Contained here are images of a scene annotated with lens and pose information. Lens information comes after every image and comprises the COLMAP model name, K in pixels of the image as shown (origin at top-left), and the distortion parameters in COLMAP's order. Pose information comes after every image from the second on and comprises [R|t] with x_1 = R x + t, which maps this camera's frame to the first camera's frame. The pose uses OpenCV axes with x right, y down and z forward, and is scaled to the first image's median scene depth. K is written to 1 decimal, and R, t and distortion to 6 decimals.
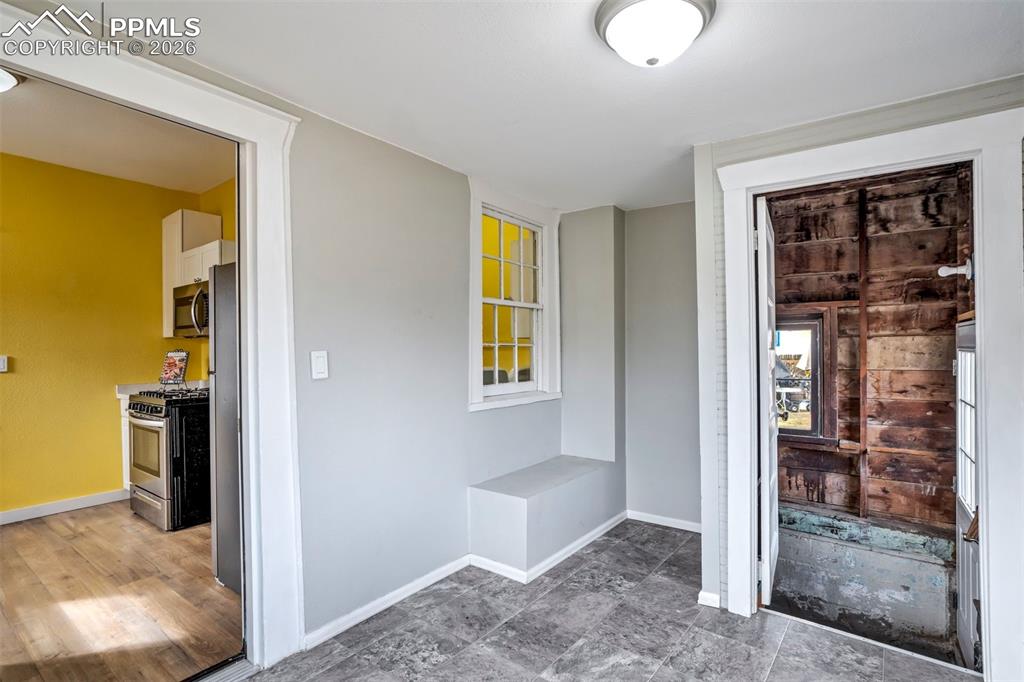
lens RADIAL K [[490.8, 0, 515.6], [0, 490.8, 349.3], [0, 0, 1]] dist [-0.014977, 0.002835]
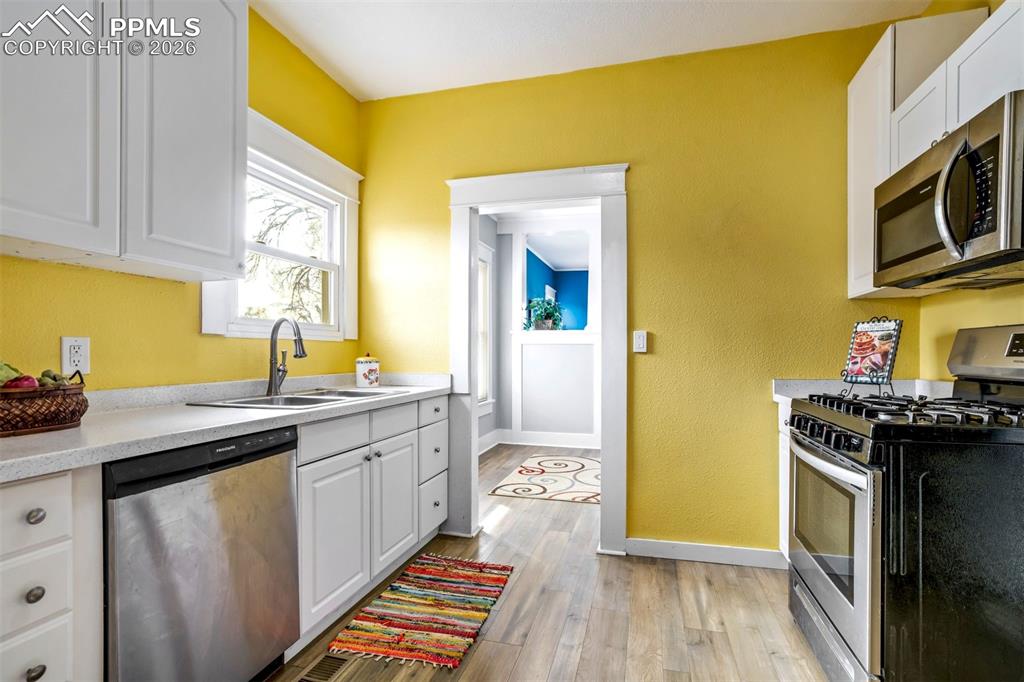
lens RADIAL K [[490.8, 0, 537.0], [0, 490.8, 356.7], [0, 0, 1]] dist [-0.014977, 0.002835]
pose [[0.410525, 0.018431, -0.911663, -0.433503], [-0.006252, 0.999829, 0.017398, 0.041035], [0.911828, -0.001443, 0.410570, 0.540951]]
